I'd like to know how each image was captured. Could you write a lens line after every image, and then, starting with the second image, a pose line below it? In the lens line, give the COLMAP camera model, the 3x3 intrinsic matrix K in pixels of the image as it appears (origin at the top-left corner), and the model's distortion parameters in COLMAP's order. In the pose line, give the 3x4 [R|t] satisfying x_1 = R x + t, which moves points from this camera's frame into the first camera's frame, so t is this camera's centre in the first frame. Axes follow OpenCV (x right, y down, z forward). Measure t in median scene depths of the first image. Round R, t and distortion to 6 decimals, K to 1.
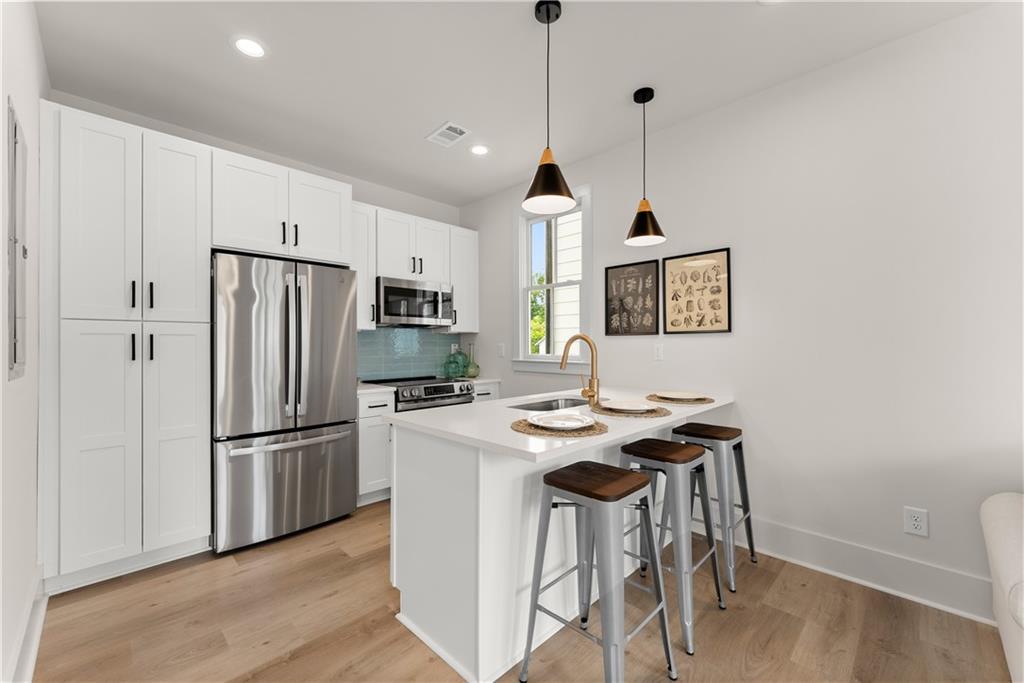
lens RADIAL K [[414.4, 0, 515.2], [0, 414.4, 341.5], [0, 0, 1]] dist [-0.000192, -0.001260]
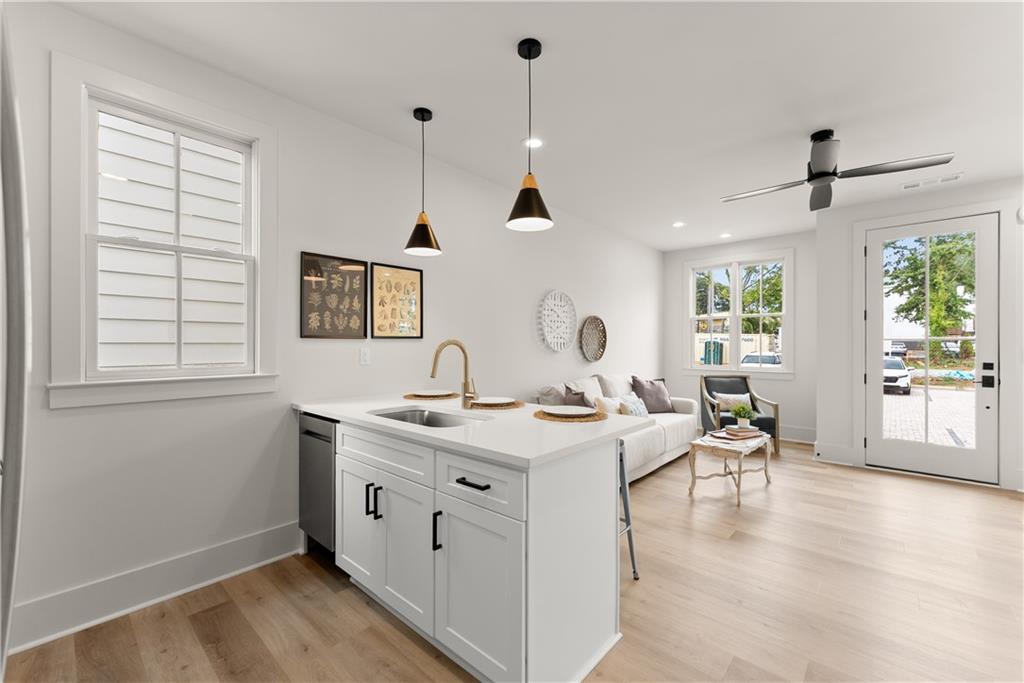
lens RADIAL K [[414.4, 0, 517.5], [0, 414.4, 343.2], [0, 0, 1]] dist [-0.000192, -0.001260]
pose [[-0.056670, 0.002687, 0.998389, -0.665768], [-0.008481, 0.999959, -0.003173, -0.006006], [-0.998357, -0.008647, -0.056645, 0.712946]]
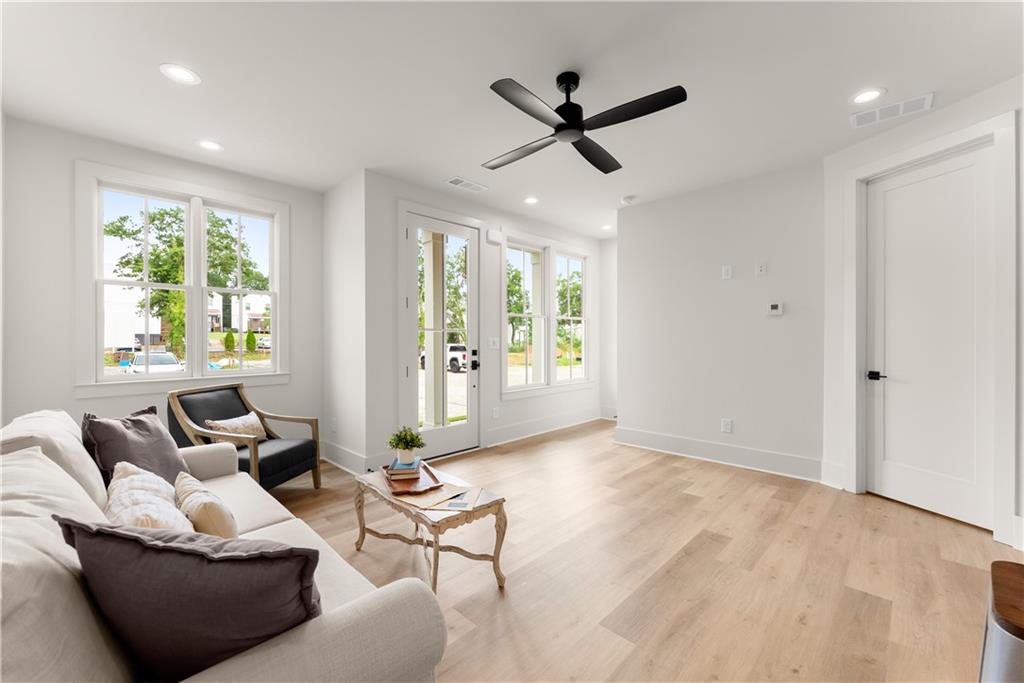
lens RADIAL K [[414.4, 0, 512.1], [0, 414.4, 339.2], [0, 0, 1]] dist [-0.000192, -0.001260]
pose [[-0.999938, 0.004082, -0.010378, 0.428453], [0.004158, 0.999965, -0.007248, 0.010323], [0.010348, -0.007291, -0.999920, 0.758161]]
